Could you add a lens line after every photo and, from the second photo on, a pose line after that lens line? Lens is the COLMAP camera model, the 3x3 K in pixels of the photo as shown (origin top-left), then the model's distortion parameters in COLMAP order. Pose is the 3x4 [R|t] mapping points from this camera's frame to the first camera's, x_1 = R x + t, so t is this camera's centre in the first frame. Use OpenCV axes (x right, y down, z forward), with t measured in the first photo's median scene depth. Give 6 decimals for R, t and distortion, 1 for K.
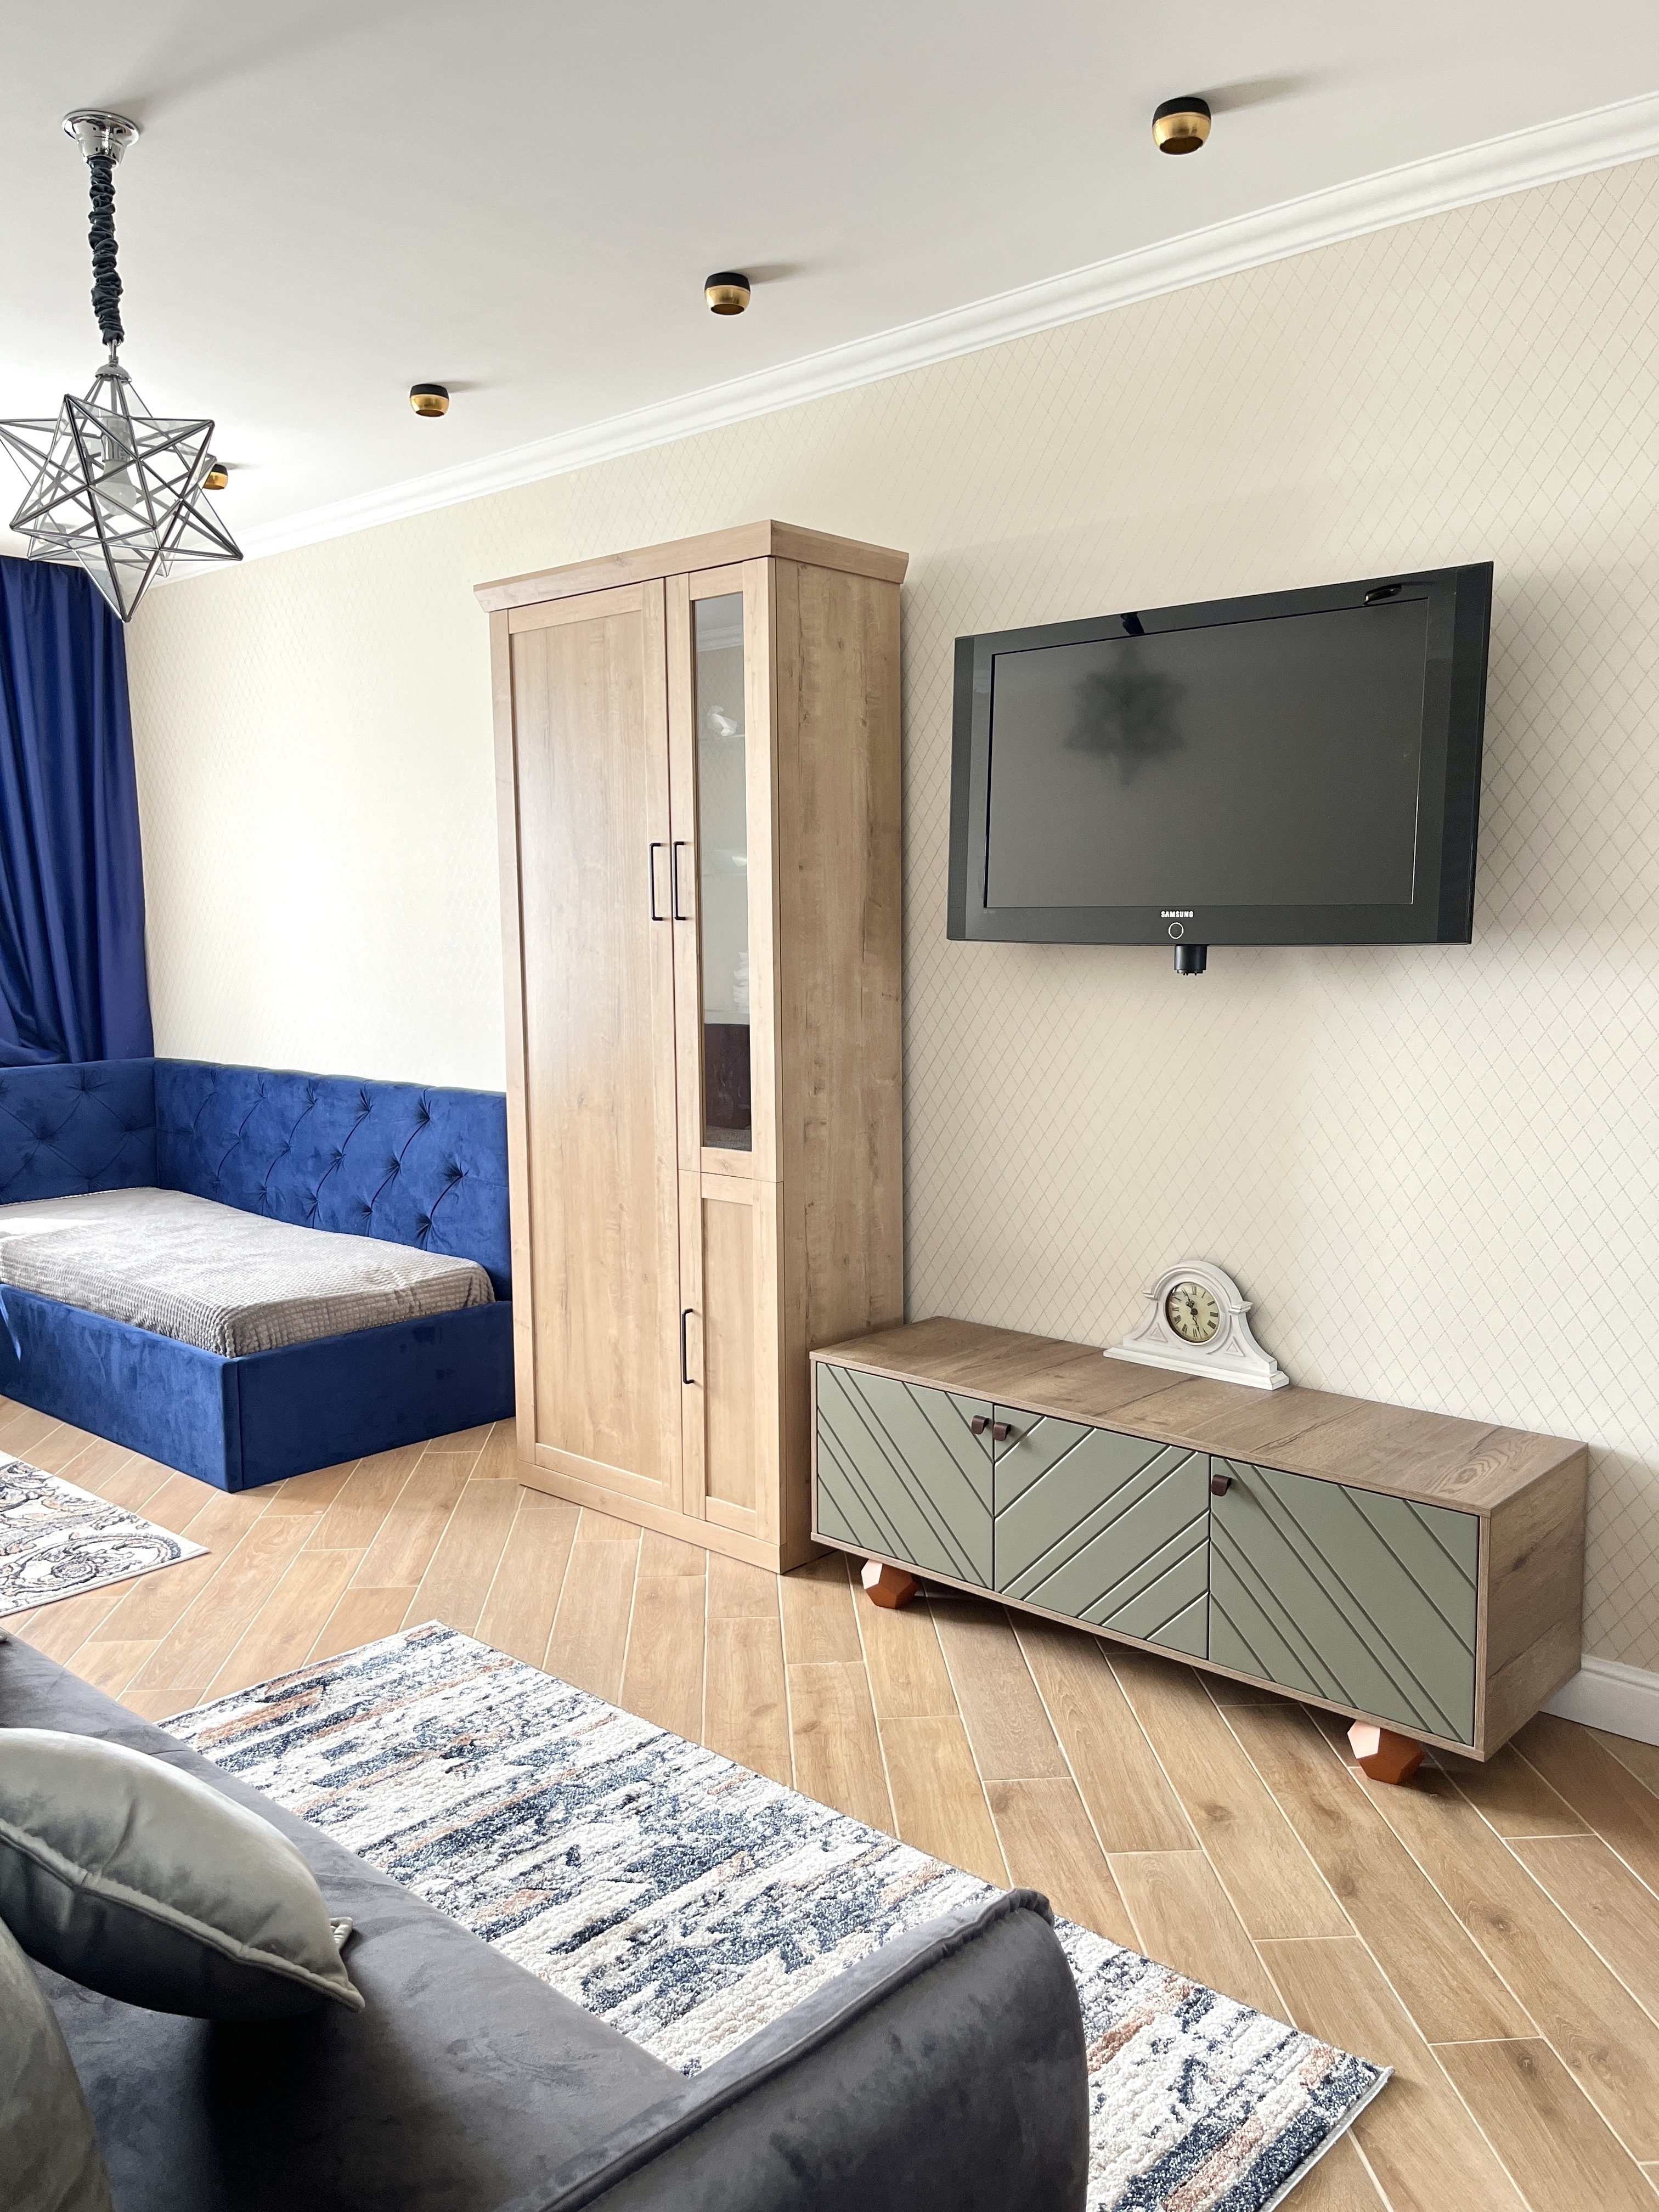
lens RADIAL K [[1672.6, 0, 829.5], [0, 1672.6, 1106.0], [0, 0, 1]] dist [0.124715, -0.185667]
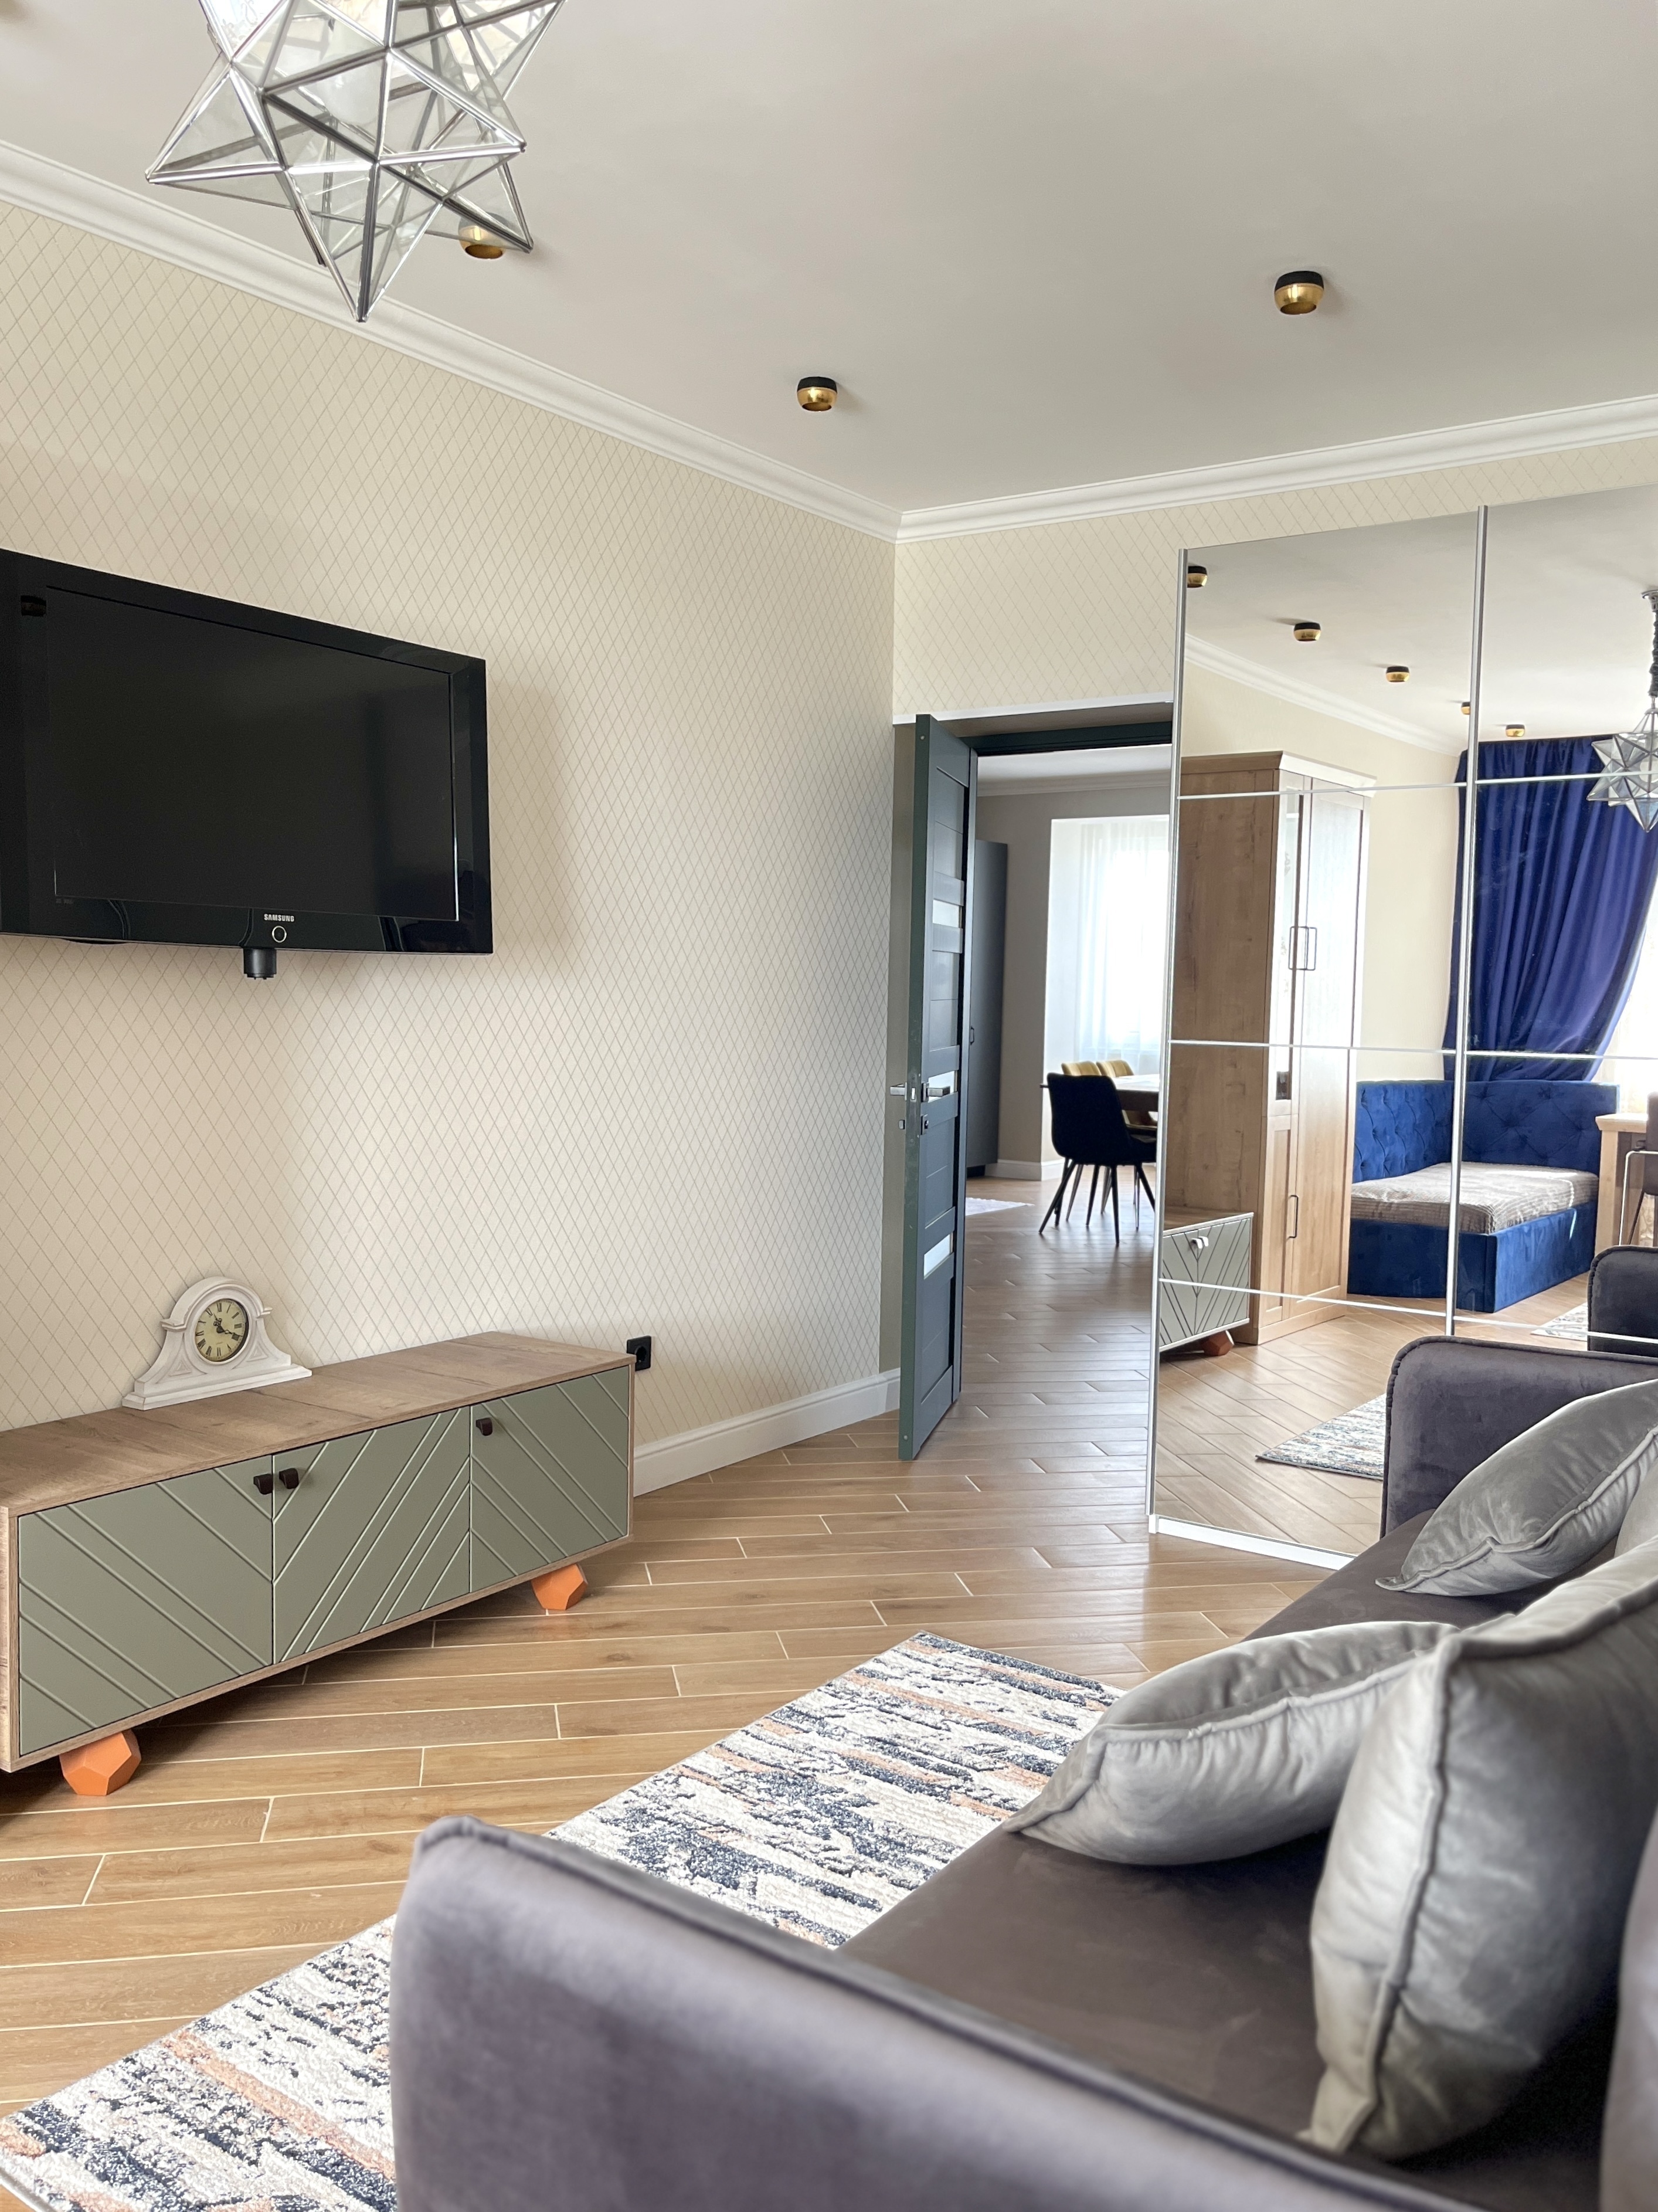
lens RADIAL K [[1788.8, 0, 805.7], [0, 1788.8, 1110.9], [0, 0, 1]] dist [0.033937, -0.005560]
pose [[-0.118524, -0.059277, 0.991180, -1.003378], [0.092912, 0.993175, 0.070507, -0.052389], [-0.988595, 0.100449, -0.112207, 0.930354]]
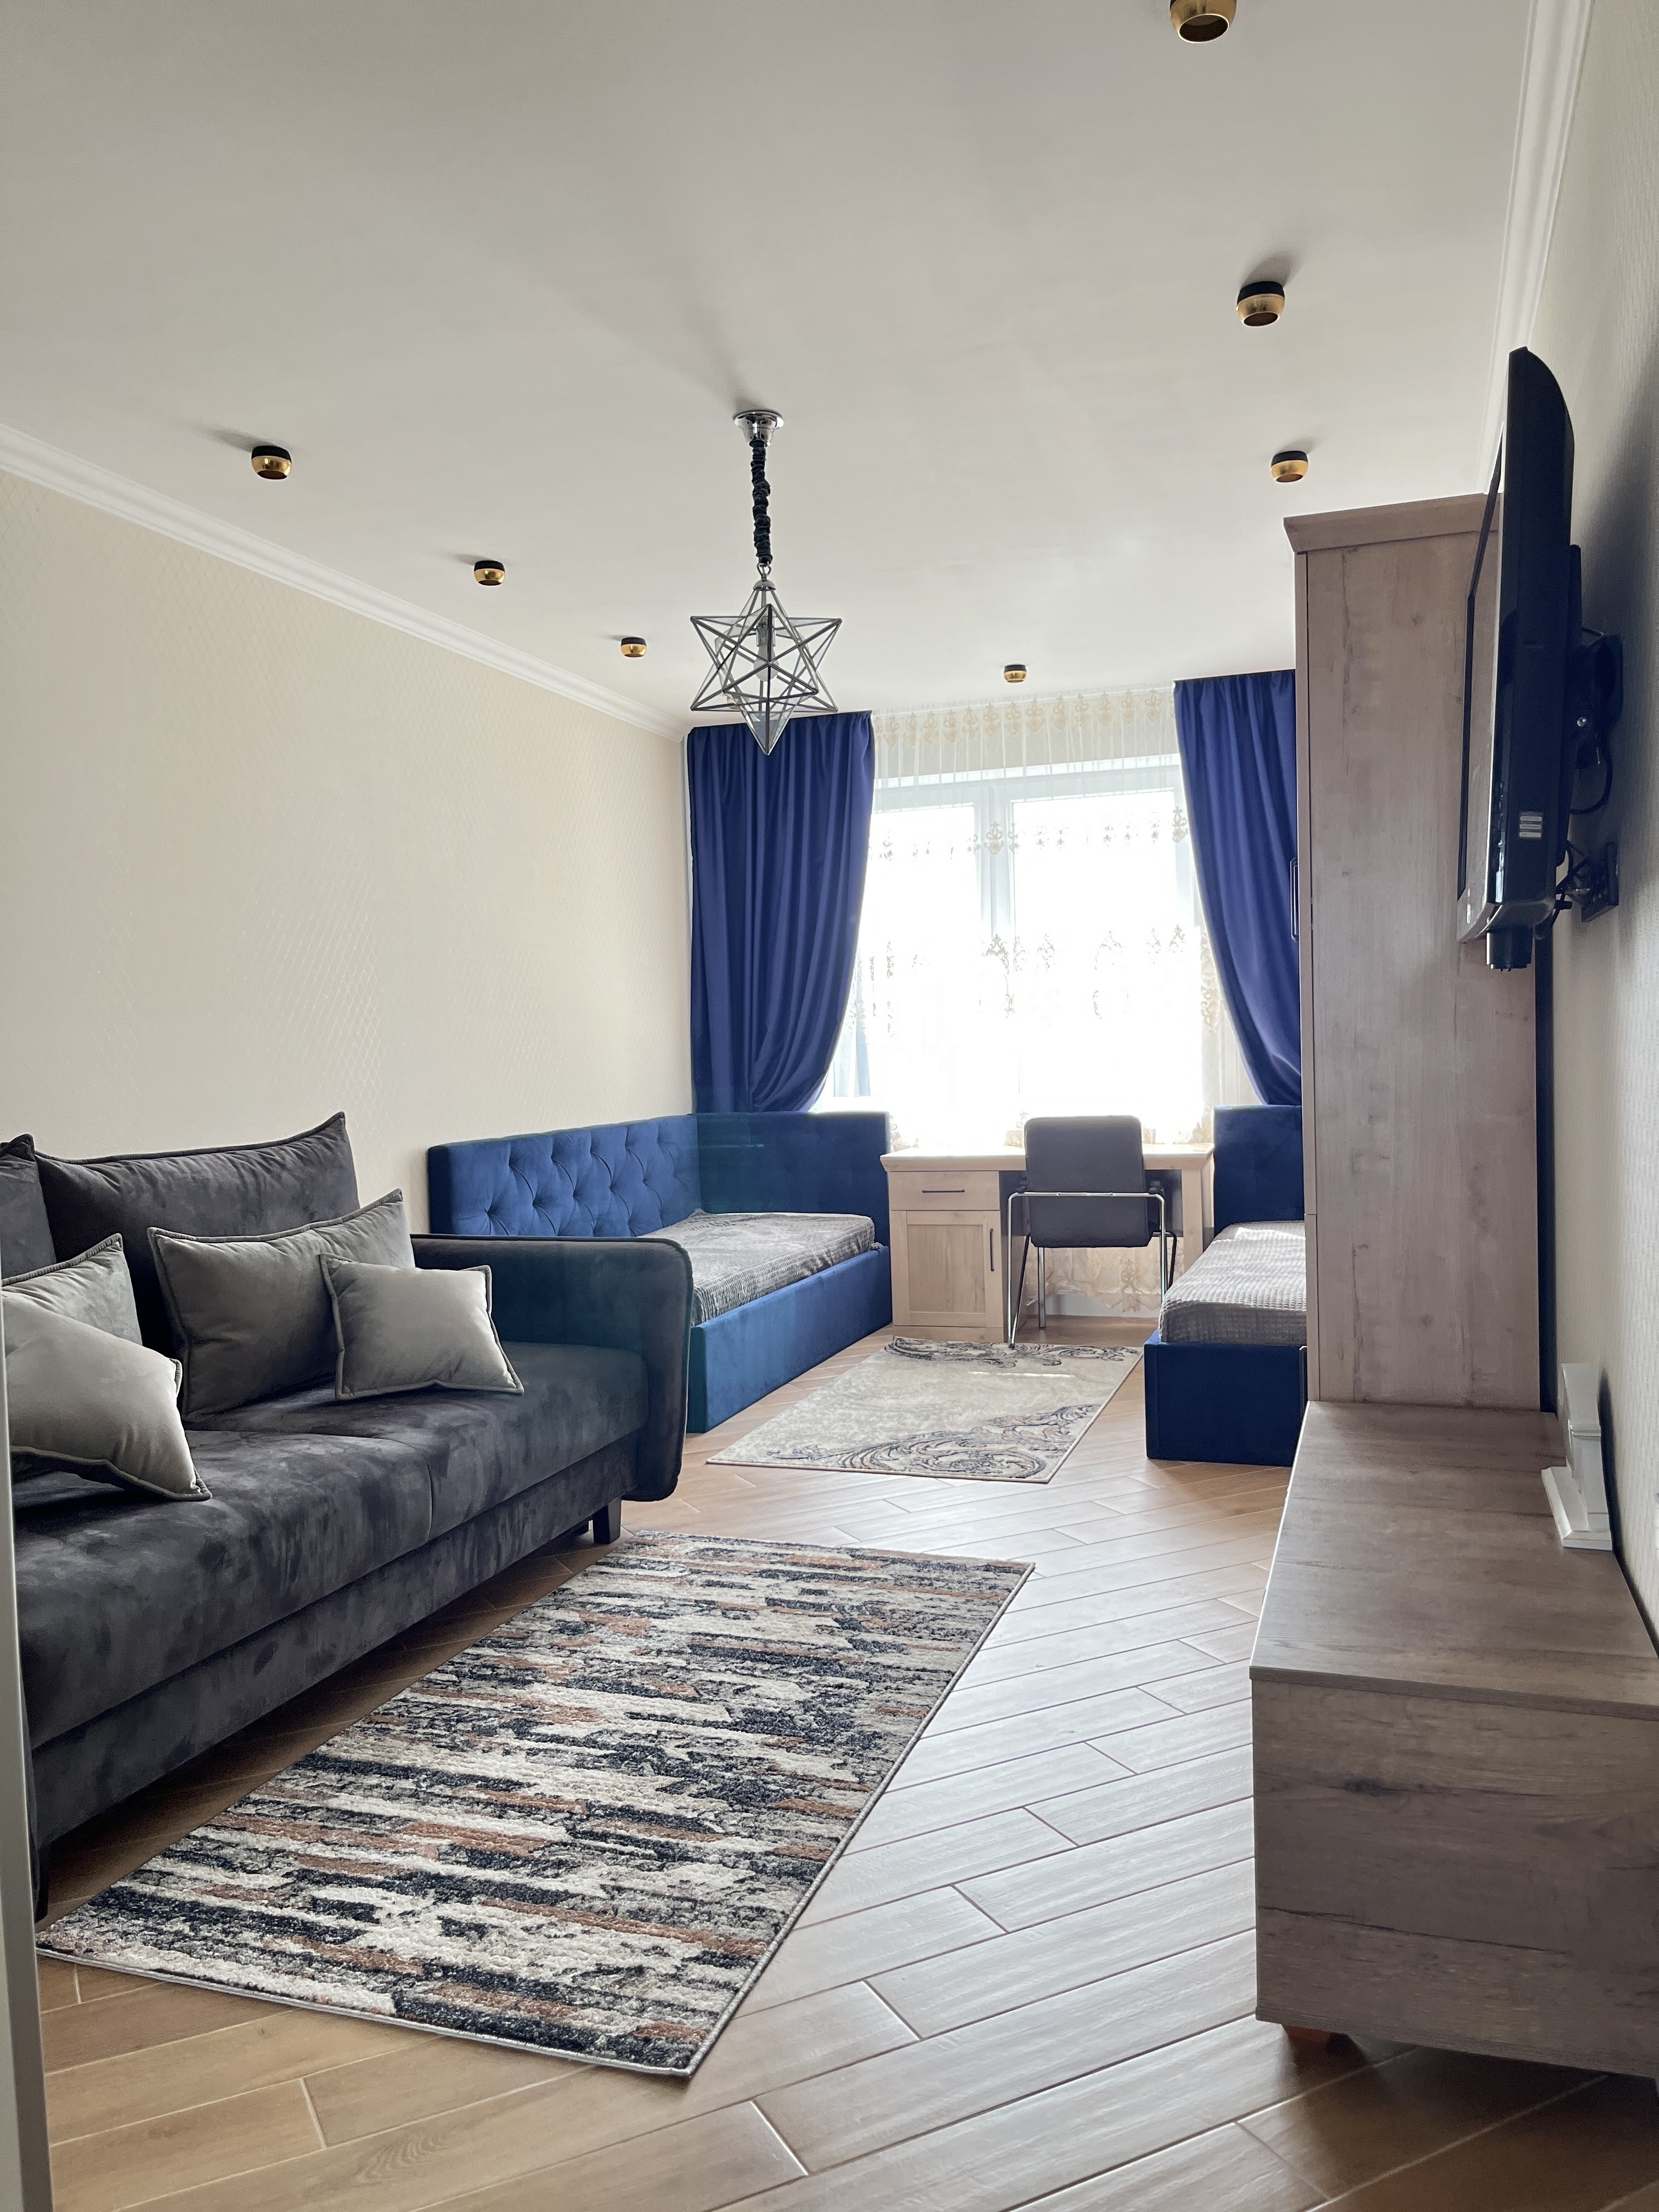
lens RADIAL K [[1686.0, 0, 833.5], [0, 1686.0, 1111.6], [0, 0, 1]] dist [0.023730, -0.004416]
pose [[0.407717, 0.036849, -0.912365, 0.904254], [-0.082651, 0.996573, 0.003315, 0.009439], [0.909360, 0.074056, 0.409365, 0.476925]]
